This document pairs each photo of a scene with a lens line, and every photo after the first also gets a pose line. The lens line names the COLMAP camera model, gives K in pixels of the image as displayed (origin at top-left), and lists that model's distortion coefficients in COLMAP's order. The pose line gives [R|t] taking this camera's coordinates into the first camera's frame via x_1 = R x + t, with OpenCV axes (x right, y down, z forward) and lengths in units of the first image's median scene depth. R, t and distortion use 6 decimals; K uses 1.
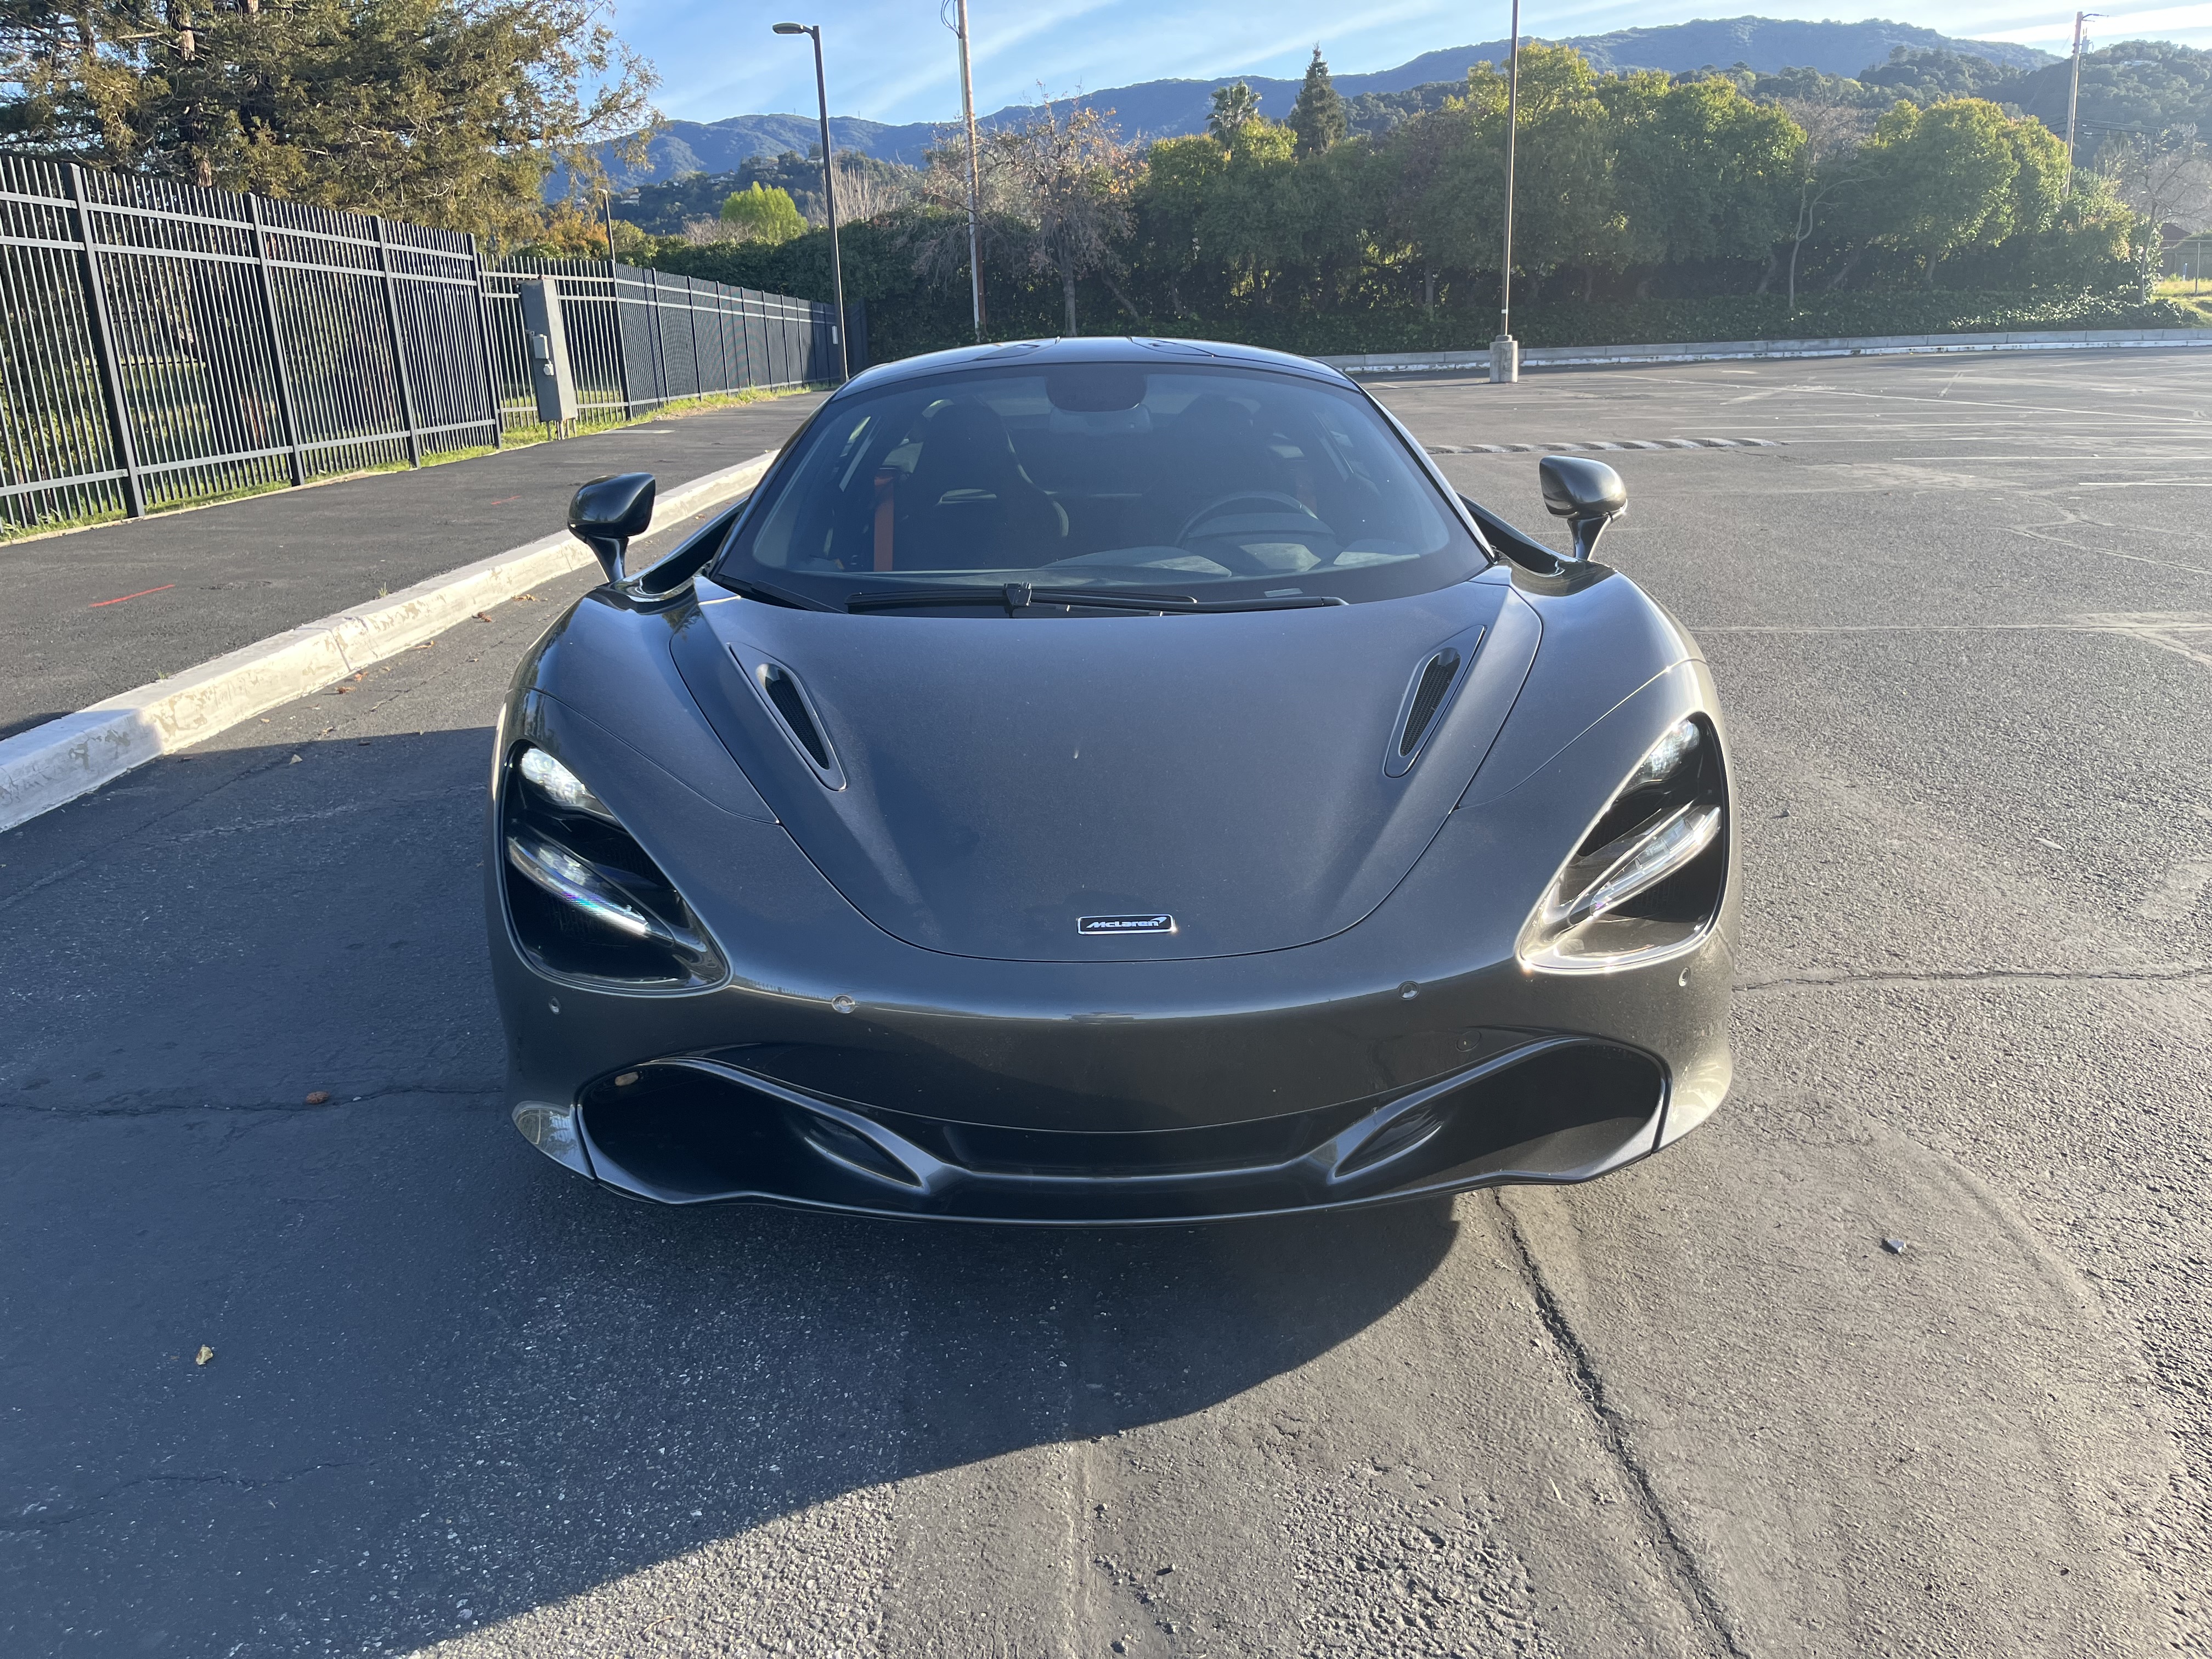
lens RADIAL K [[1689.1, 0, 1106.0], [0, 1689.1, 829.5], [0, 0, 1]] dist [0.076845, -0.120041]
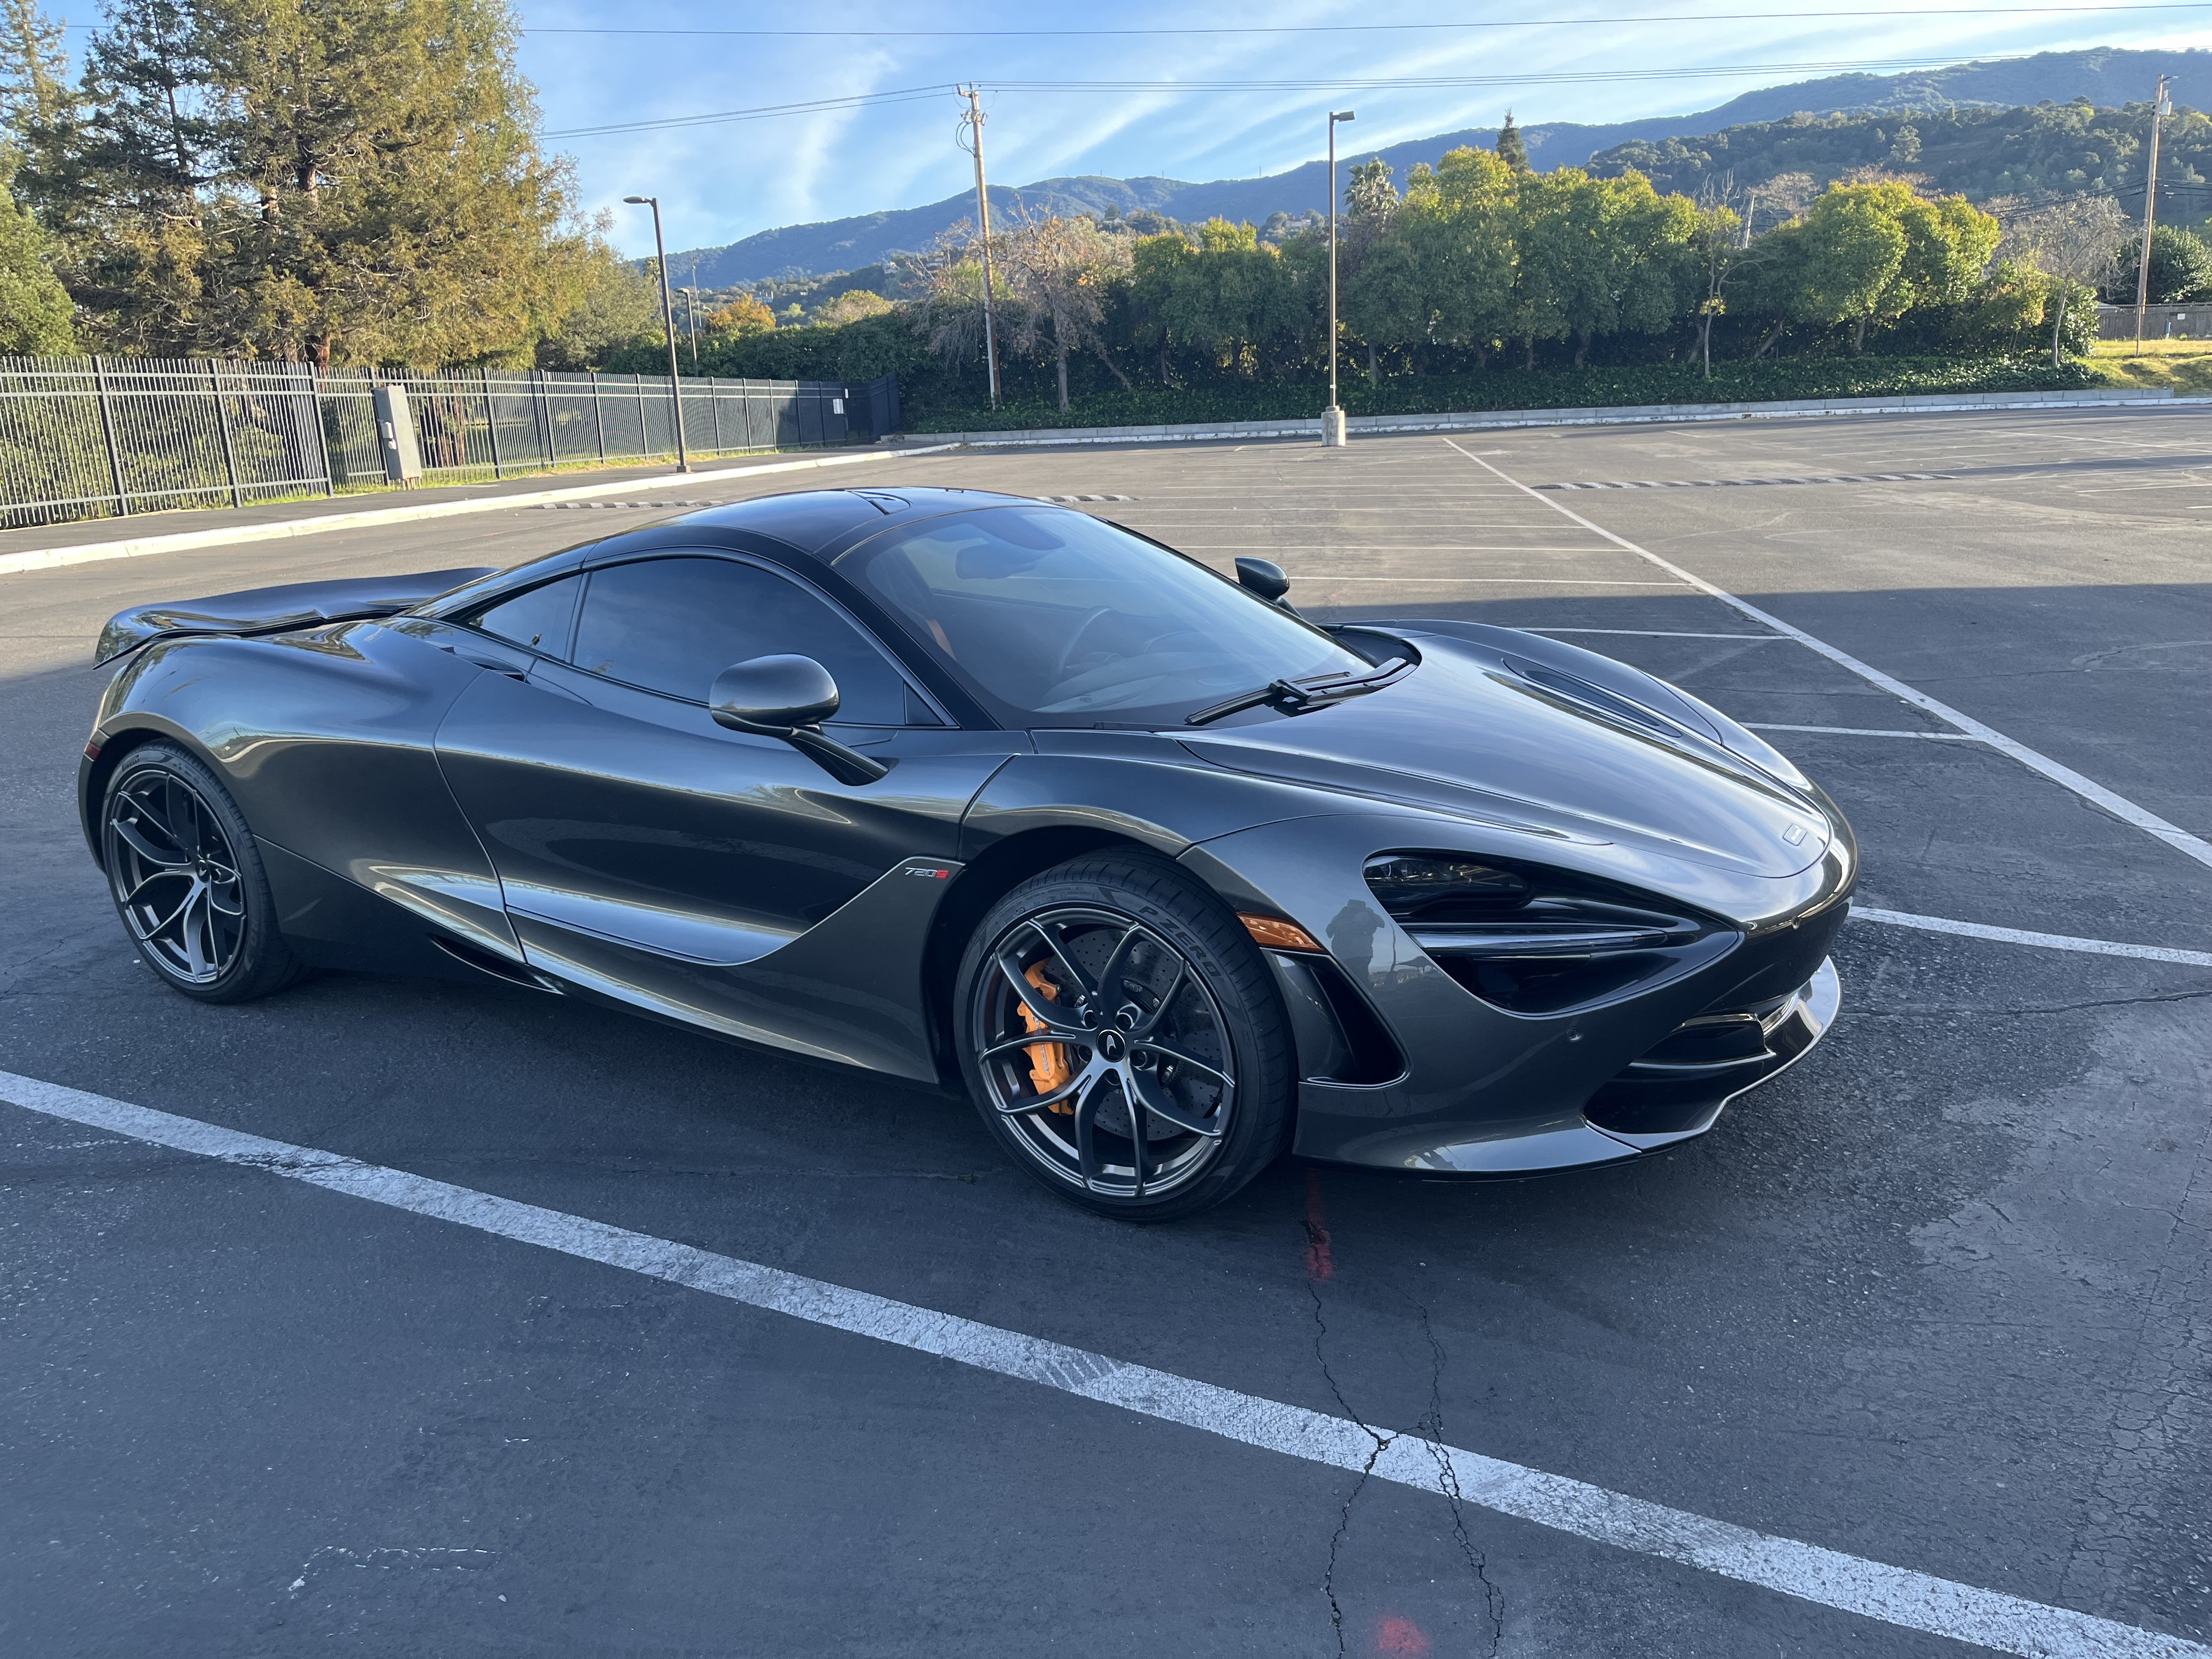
lens RADIAL K [[1689.2, 0, 1084.6], [0, 1689.2, 822.0], [0, 0, 1]] dist [0.062020, -0.101090]
pose [[0.984674, 0.036206, -0.170605, 0.211296], [-0.041589, 0.998740, -0.028085, 0.030615], [0.169373, 0.034749, 0.984939, -0.142385]]
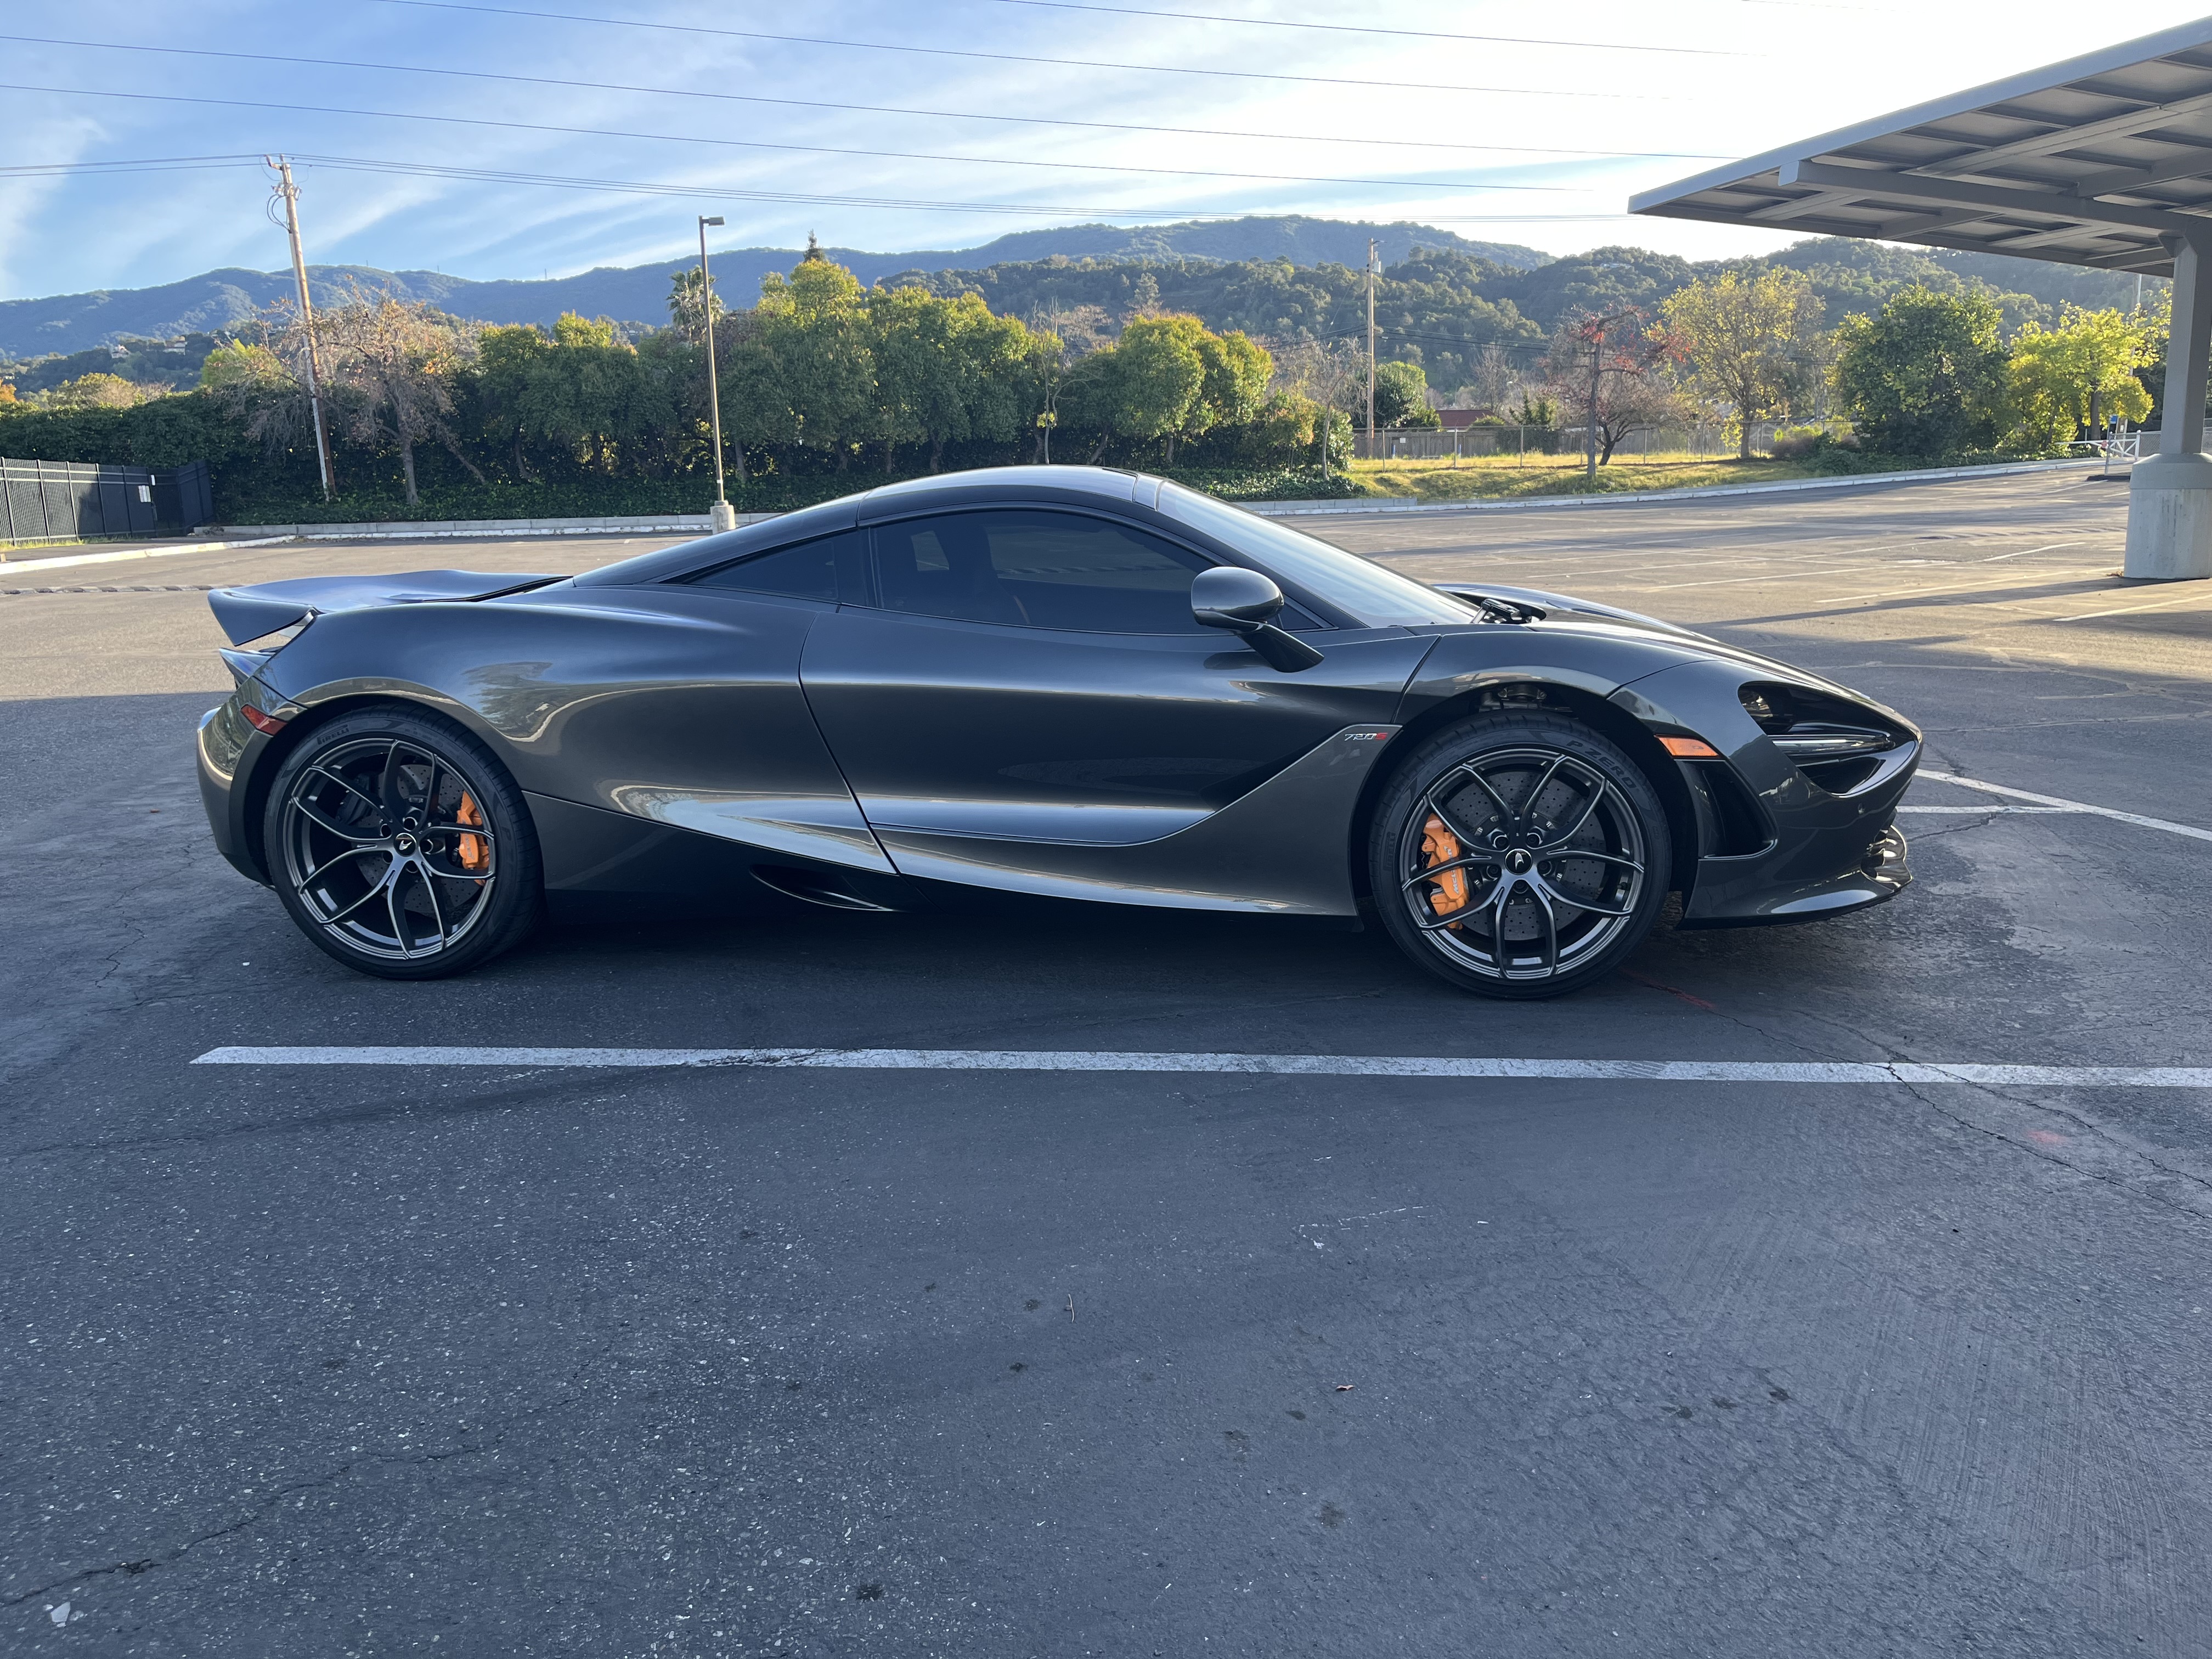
lens RADIAL K [[1696.4, 0, 1106.0], [0, 1696.4, 829.5], [0, 0, 1]] dist [0.011429, -0.003936]
pose [[0.974021, -0.035997, 0.223577, 0.170205], [0.055411, 0.995158, -0.081175, 0.039845], [-0.219573, 0.091455, 0.971300, -0.152538]]
